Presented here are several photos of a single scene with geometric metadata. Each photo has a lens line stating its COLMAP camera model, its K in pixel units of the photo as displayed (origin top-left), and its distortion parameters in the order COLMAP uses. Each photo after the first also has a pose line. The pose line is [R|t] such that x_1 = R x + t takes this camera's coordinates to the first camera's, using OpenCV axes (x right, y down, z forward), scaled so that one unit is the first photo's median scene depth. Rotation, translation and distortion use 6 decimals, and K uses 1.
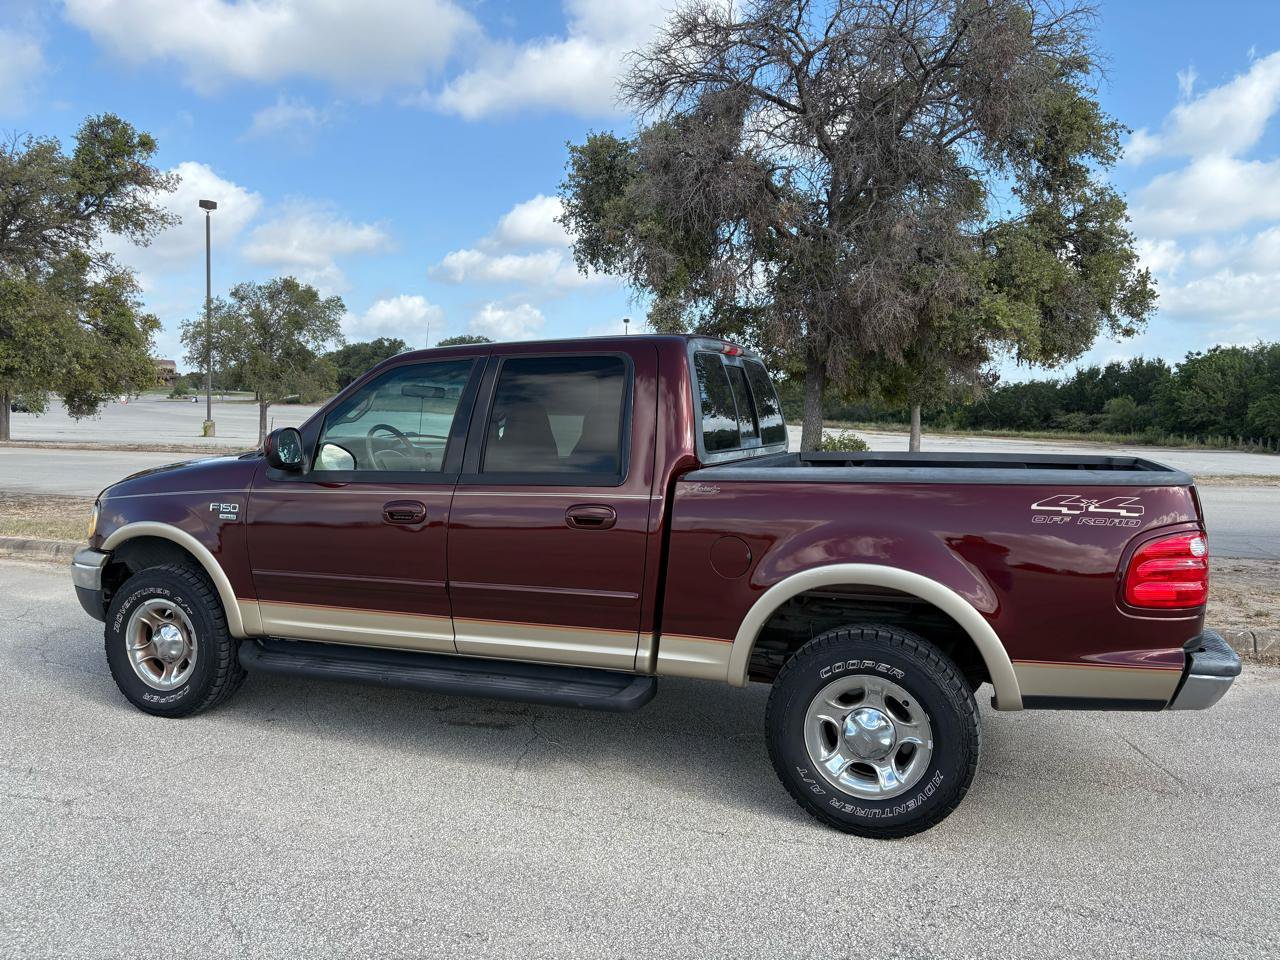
lens RADIAL K [[967.8, 0, 640.0], [0, 967.8, 480.0], [0, 0, 1]] dist [0.003160, 0.004549]
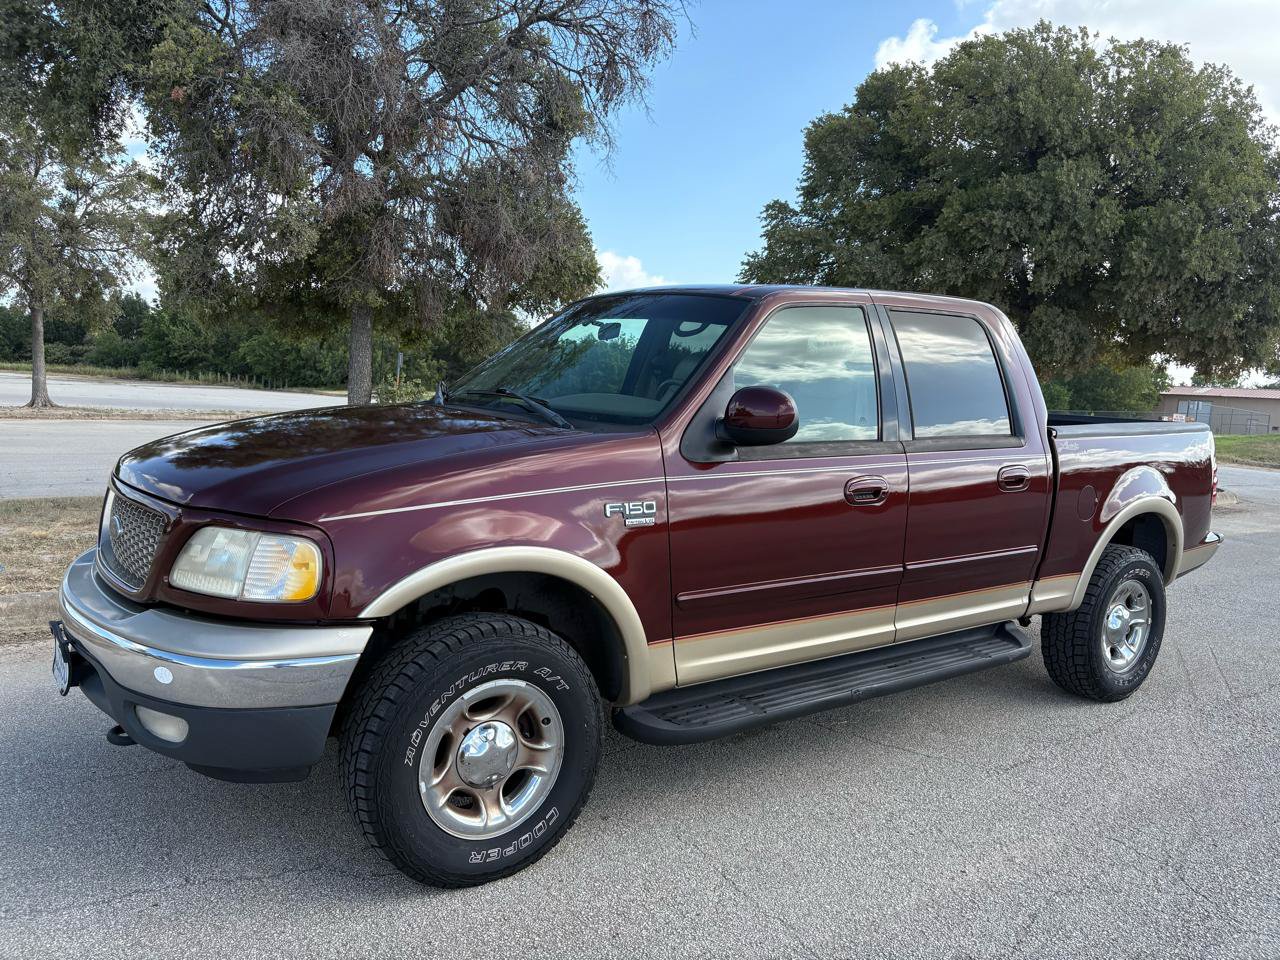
lens RADIAL K [[967.8, 0, 640.0], [0, 967.8, 480.0], [0, 0, 1]] dist [0.003160, 0.004549]
pose [[0.541068, -0.071749, 0.837913, -0.949632], [0.014491, 0.997001, 0.076015, -0.037749], [-0.840854, -0.028987, 0.540485, 0.648653]]
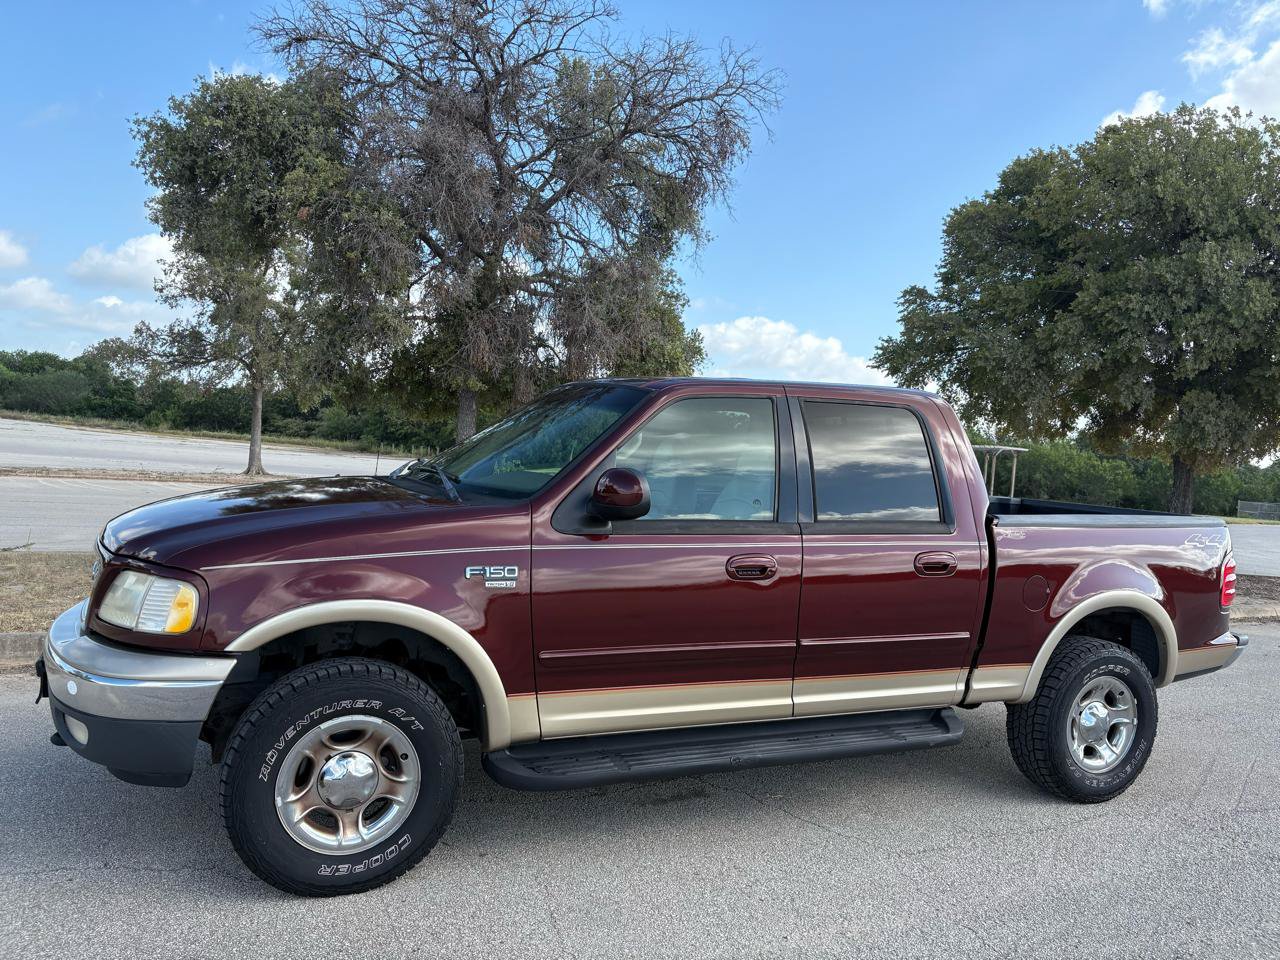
lens RADIAL K [[964.1, 0, 644.7], [0, 964.1, 473.5], [0, 0, 1]] dist [0.009685, -0.006718]
pose [[0.693705, 0.016544, 0.720070, -0.864215], [-0.010676, 0.999863, -0.012687, -0.037150], [-0.720180, 0.001113, 0.693786, 0.414512]]
